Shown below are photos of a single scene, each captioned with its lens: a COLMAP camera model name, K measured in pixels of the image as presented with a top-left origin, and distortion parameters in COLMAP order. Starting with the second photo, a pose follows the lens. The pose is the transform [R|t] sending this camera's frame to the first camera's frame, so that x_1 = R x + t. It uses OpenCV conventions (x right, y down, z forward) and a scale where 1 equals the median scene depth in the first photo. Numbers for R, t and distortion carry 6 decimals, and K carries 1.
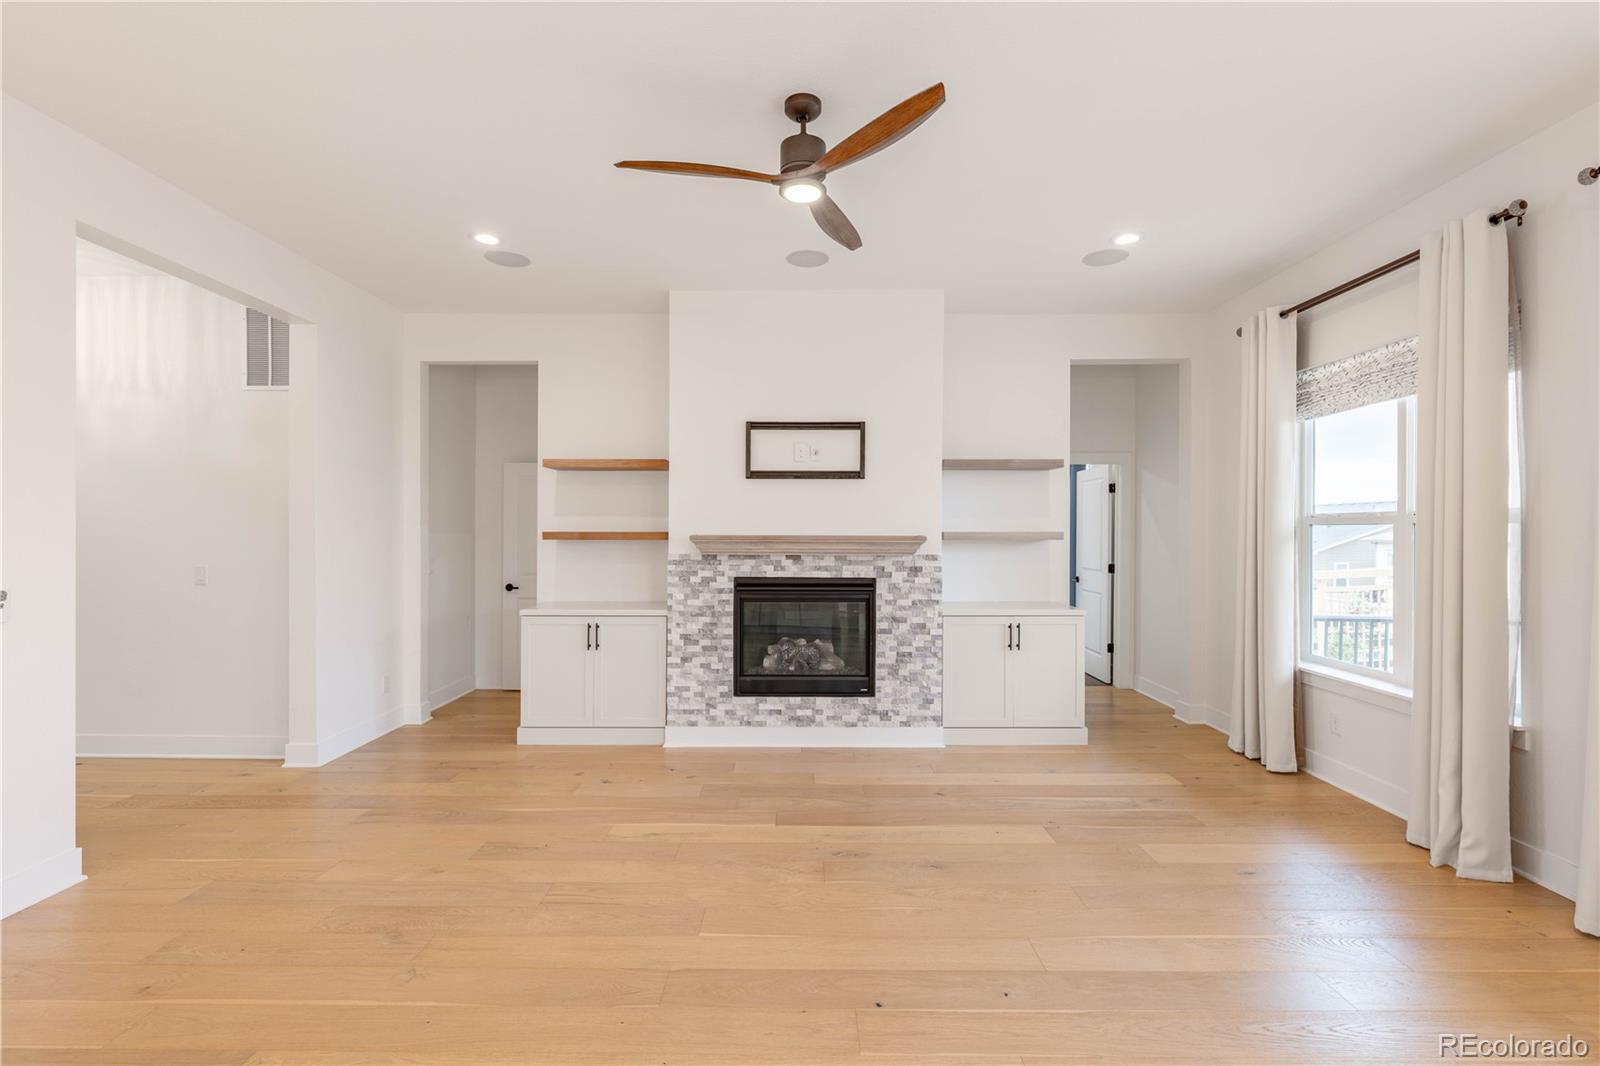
lens RADIAL K [[718.7, 0, 811.2], [0, 718.7, 529.0], [0, 0, 1]] dist [-0.001510, -0.000486]
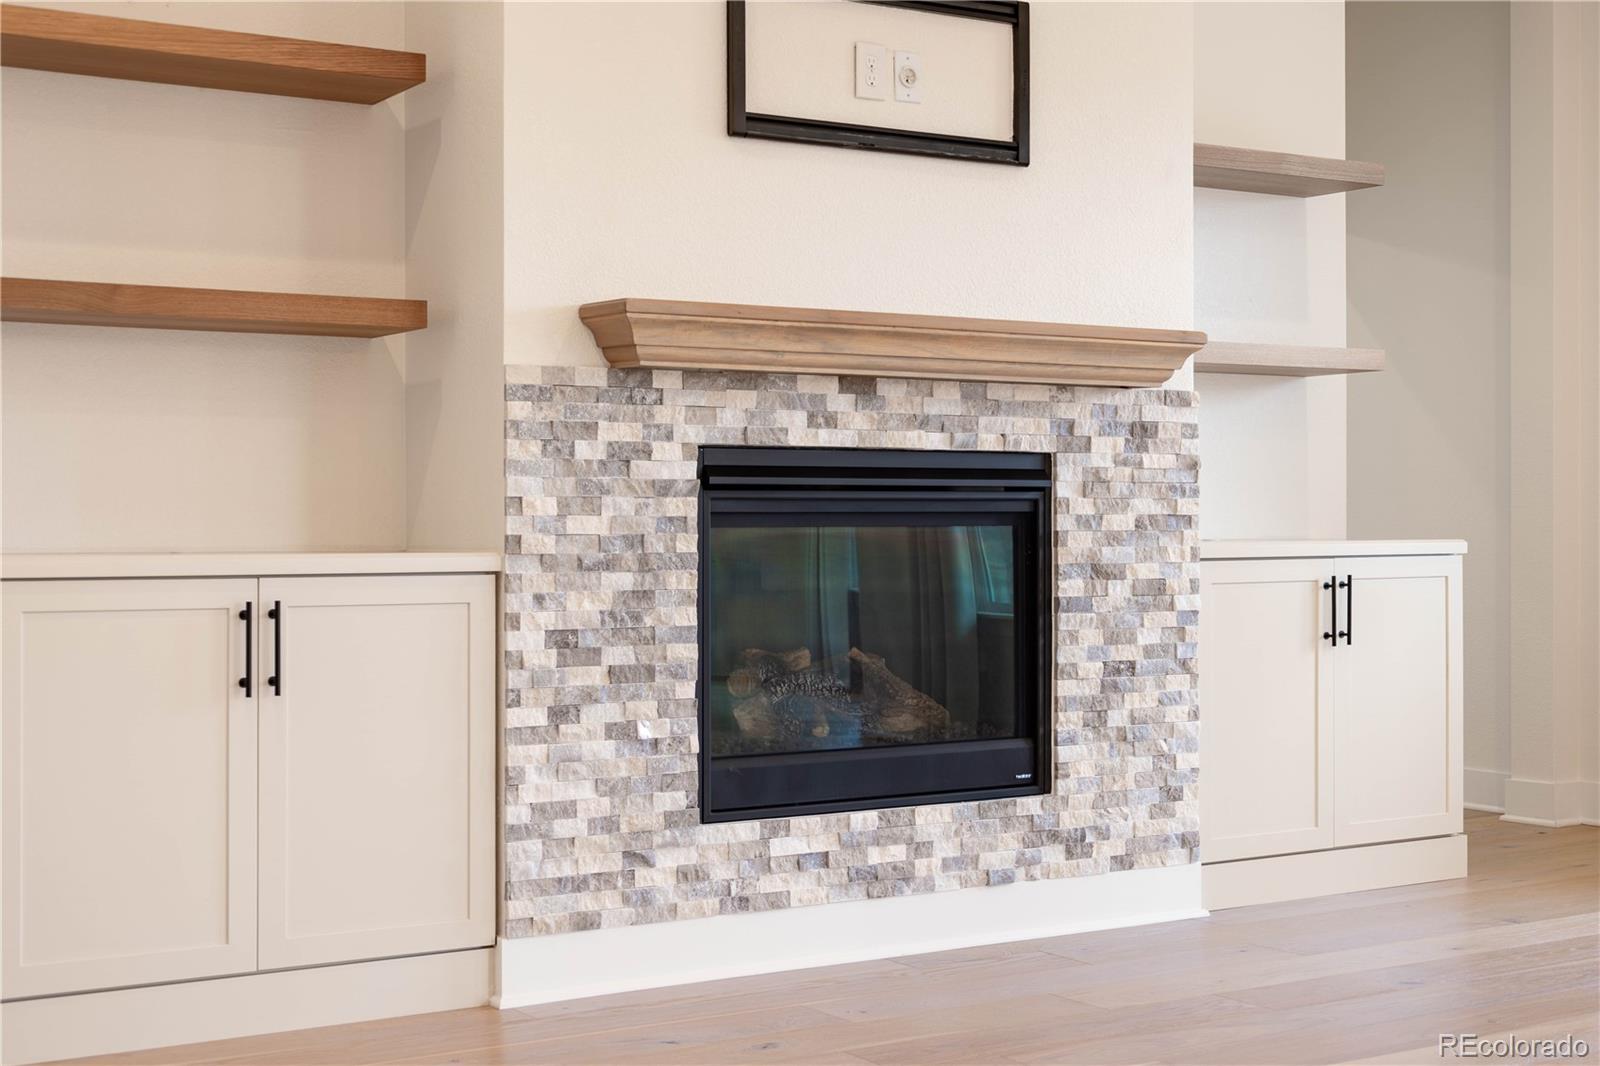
lens RADIAL K [[2249.0, 0, 799.0], [0, 2249.0, 534.7], [0, 0, 1]] dist [-0.016094, 0.000000]
pose [[0.842185, -0.006272, 0.539152, -0.604009], [0.001919, 0.999961, 0.008635, 0.098185], [-0.539185, -0.006238, 0.842164, 0.145873]]
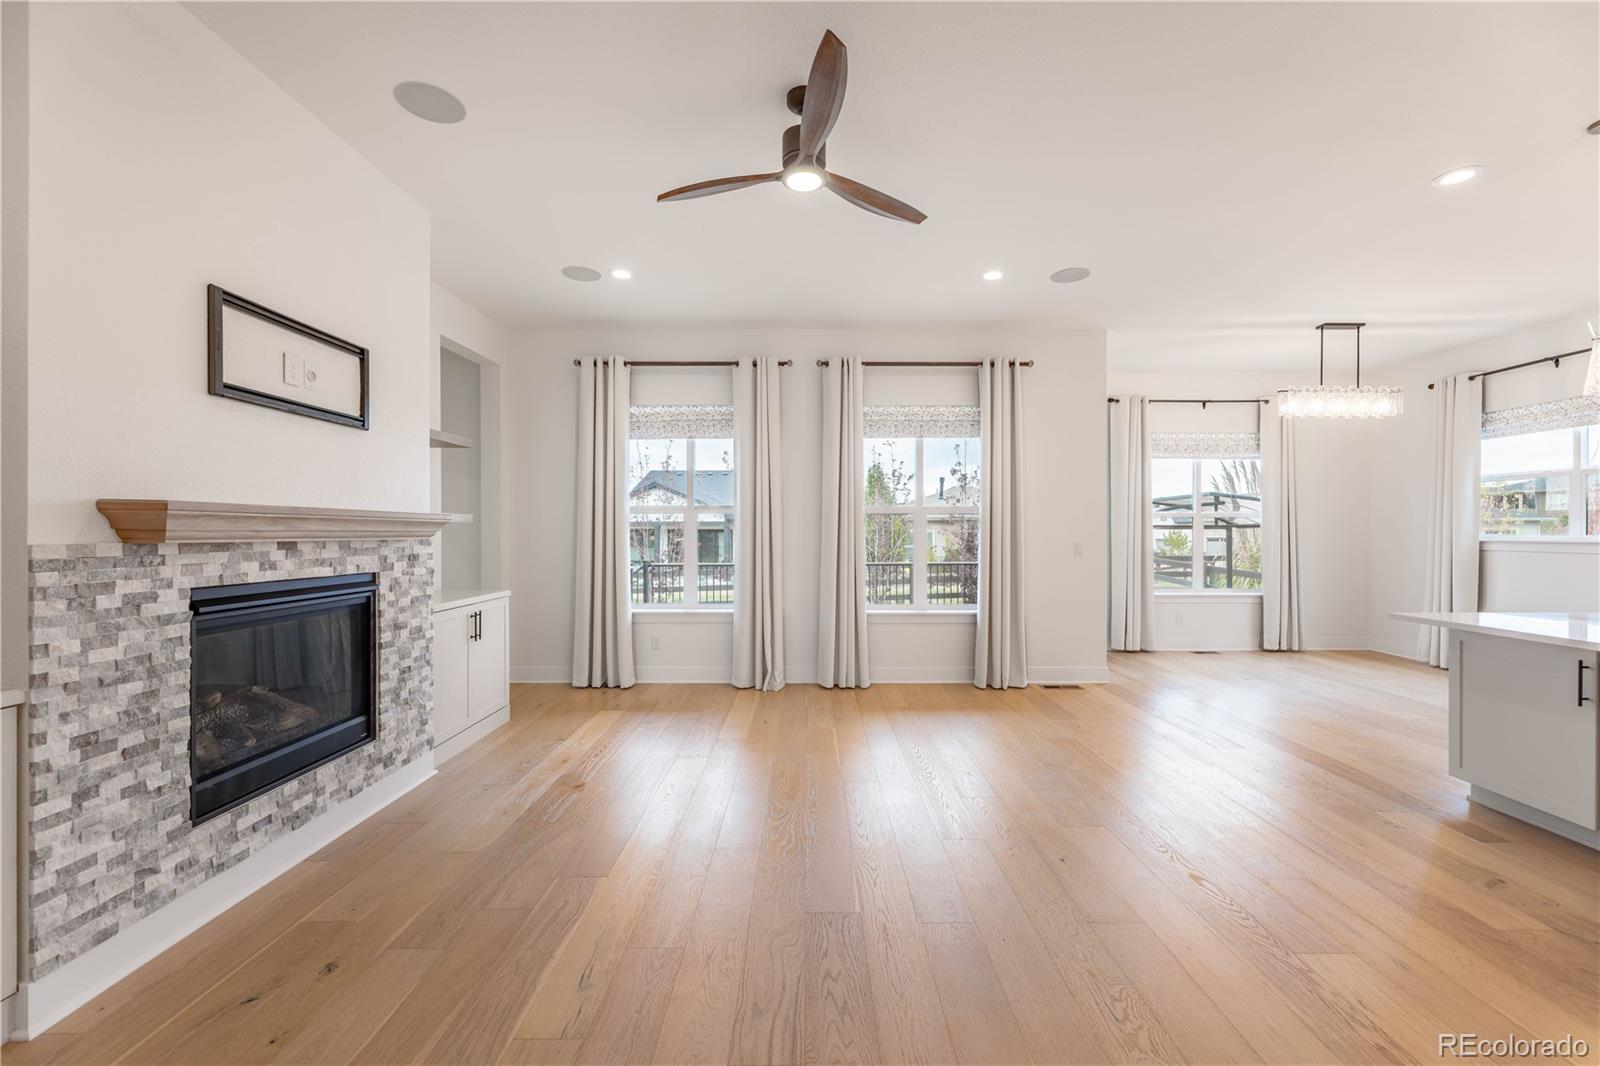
lens RADIAL K [[654.0, 0, 803.6], [0, 654.0, 531.7], [0, 0, 1]] dist [-0.000123, -0.000799]
pose [[-0.006132, -0.001551, 0.999980, -0.561648], [-0.001596, 0.999998, 0.001541, 0.026428], [-0.999980, -0.001587, -0.006134, 0.581866]]
